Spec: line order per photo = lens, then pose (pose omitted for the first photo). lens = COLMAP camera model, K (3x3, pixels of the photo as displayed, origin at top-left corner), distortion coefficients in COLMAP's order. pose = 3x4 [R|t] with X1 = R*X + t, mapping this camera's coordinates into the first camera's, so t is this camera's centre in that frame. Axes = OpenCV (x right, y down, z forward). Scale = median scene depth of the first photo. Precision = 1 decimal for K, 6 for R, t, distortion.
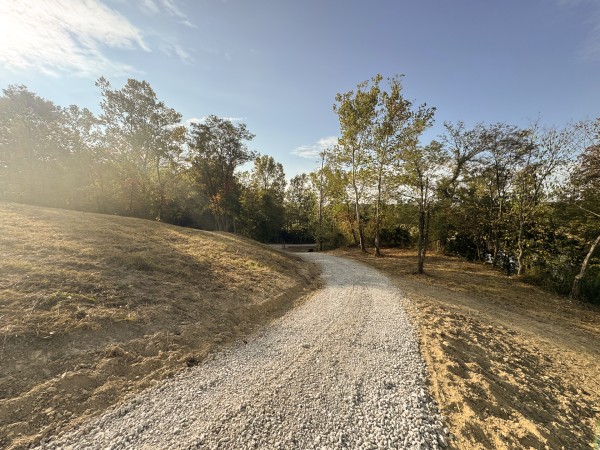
lens RADIAL K [[246.8, 0, 303.2], [0, 246.8, 222.6], [0, 0, 1]] dist [-0.013104, 0.000600]
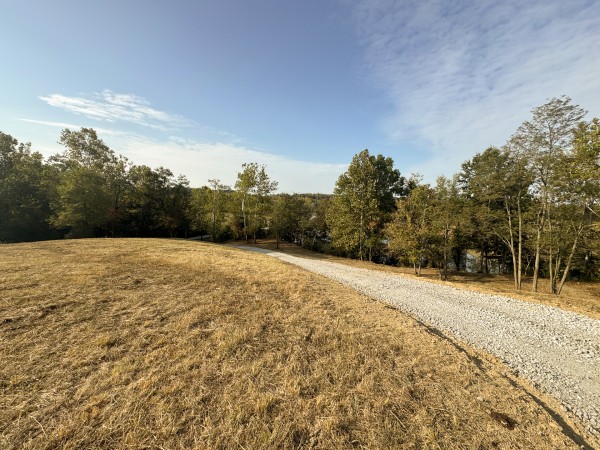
lens RADIAL K [[244.8, 0, 297.9], [0, 244.8, 225.0], [0, 0, 1]] dist [-0.033141, 0.015286]
pose [[0.771925, -0.051505, 0.633624, -0.821282], [-0.001377, 0.996575, 0.082686, -0.220061], [-0.635712, -0.064700, 0.769210, -0.966211]]
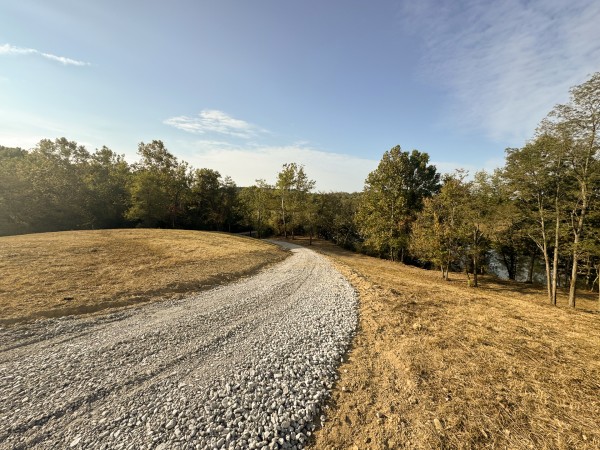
lens RADIAL K [[244.8, 0, 300.1], [0, 244.8, 222.3], [0, 0, 1]] dist [-0.033141, 0.015286]
pose [[0.906403, -0.024822, 0.421684, -0.638561], [-0.007217, 0.997216, 0.074212, -0.208844], [-0.422352, -0.070309, 0.903701, -1.160854]]
